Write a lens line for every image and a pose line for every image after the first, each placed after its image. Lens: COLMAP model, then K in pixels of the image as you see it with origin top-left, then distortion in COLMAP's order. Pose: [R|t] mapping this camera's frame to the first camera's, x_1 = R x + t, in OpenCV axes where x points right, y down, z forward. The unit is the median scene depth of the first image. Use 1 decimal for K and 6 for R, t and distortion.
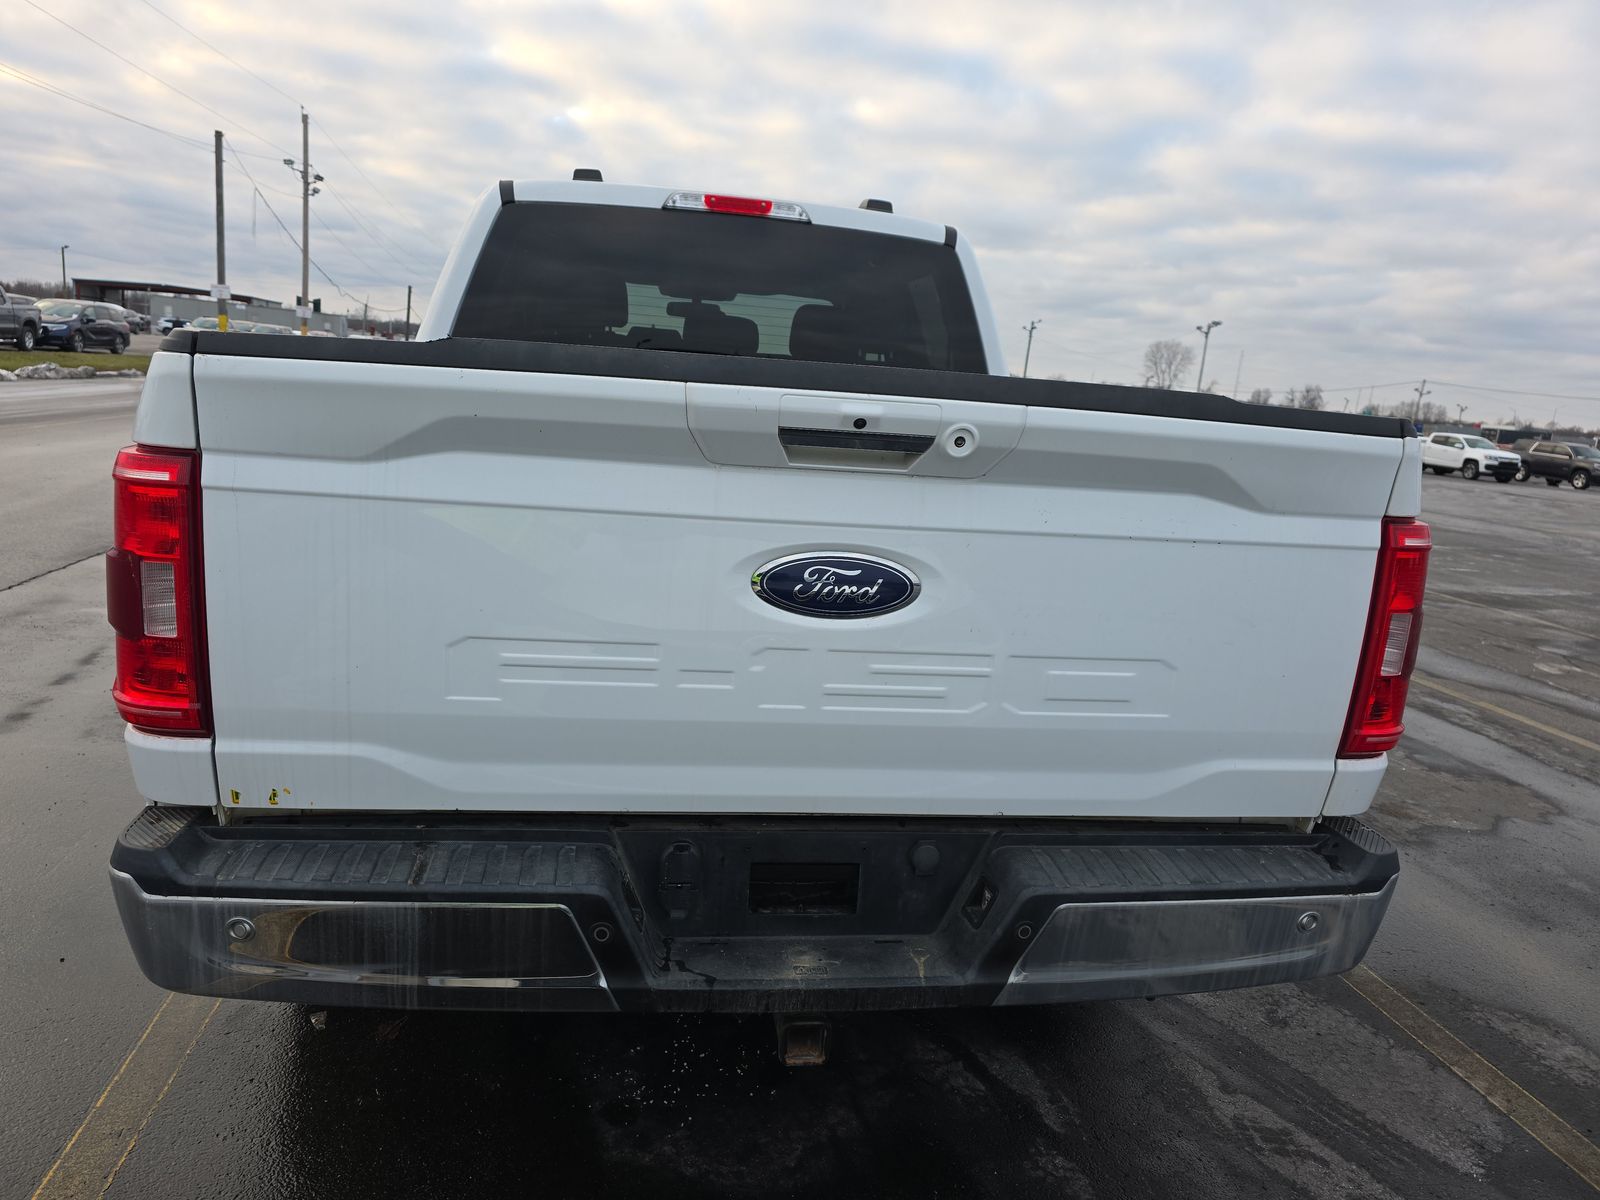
lens RADIAL K [[1076.4, 0, 800.4], [0, 1076.4, 618.8], [0, 0, 1]] dist [0.055723, -0.045074]
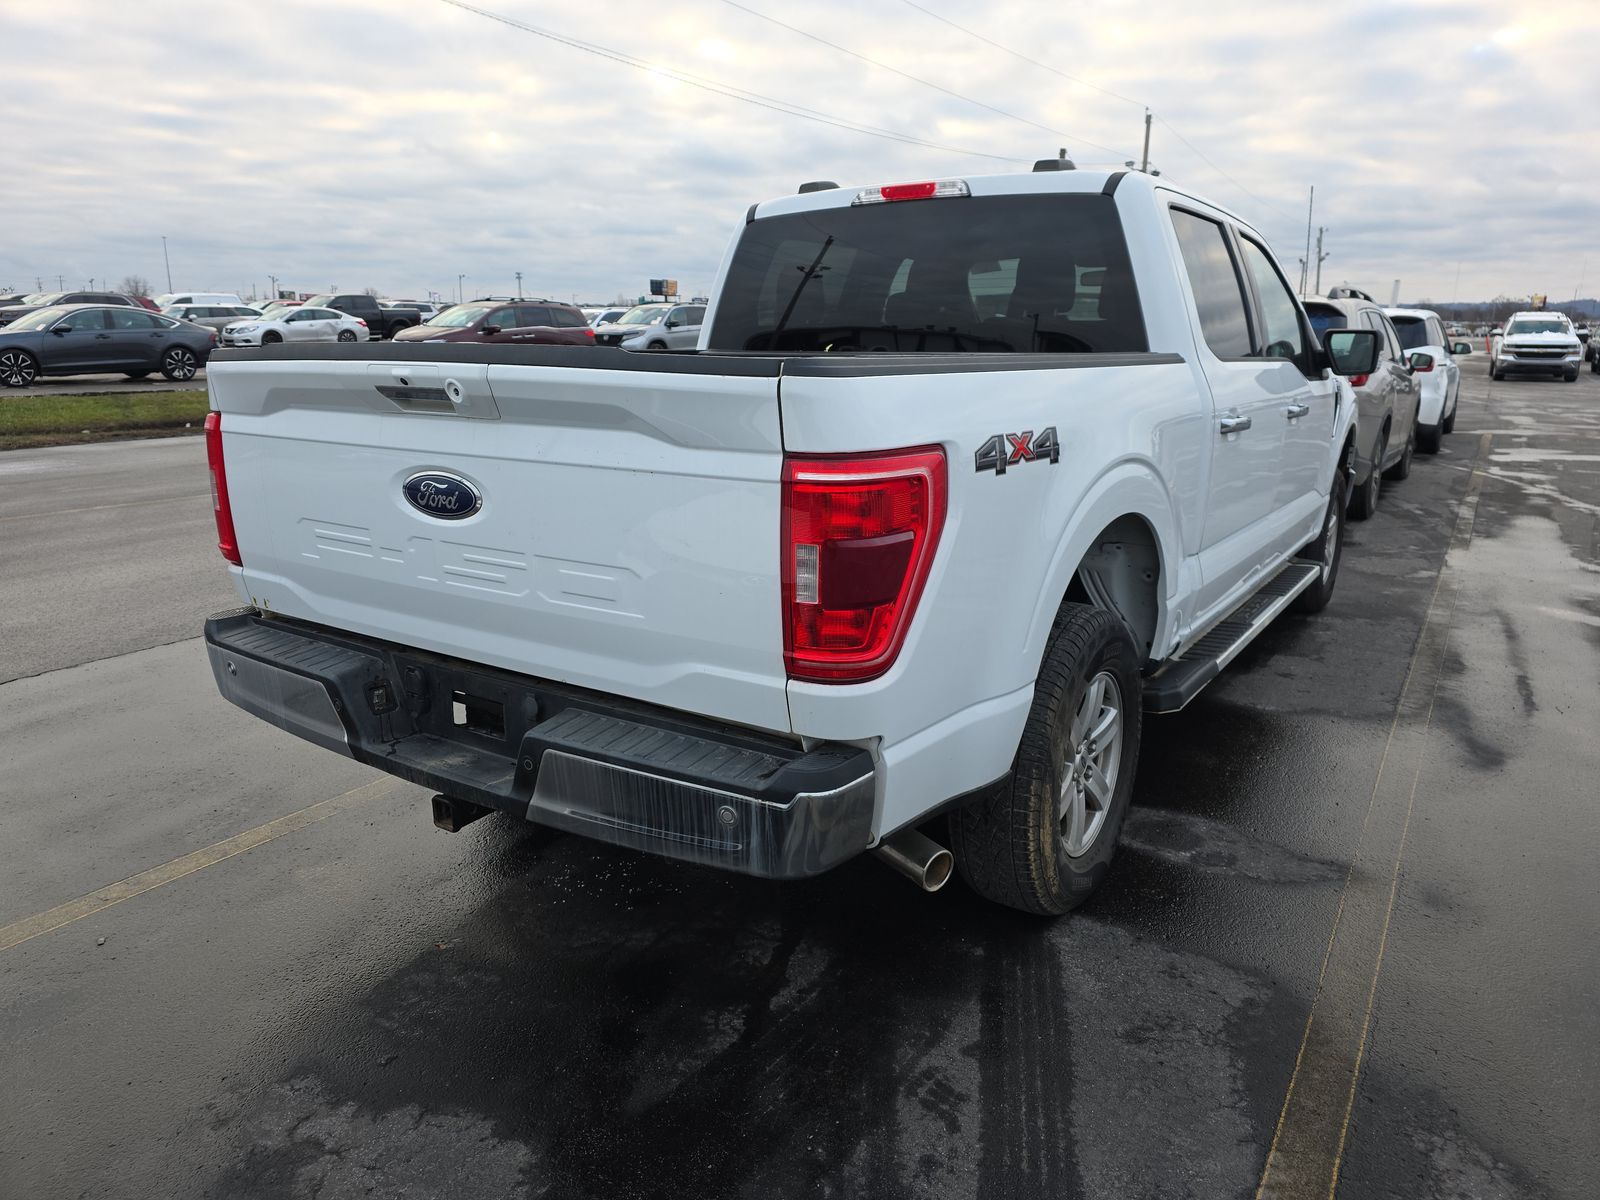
lens RADIAL K [[1079.0, 0, 800.0], [0, 1079.0, 600.0], [0, 0, 1]] dist [0.051012, -0.044377]
pose [[0.734566, 0.089298, -0.672635, 0.931407], [-0.090019, 0.995365, 0.033836, 0.010642], [0.672539, 0.035695, 0.739200, 0.169468]]
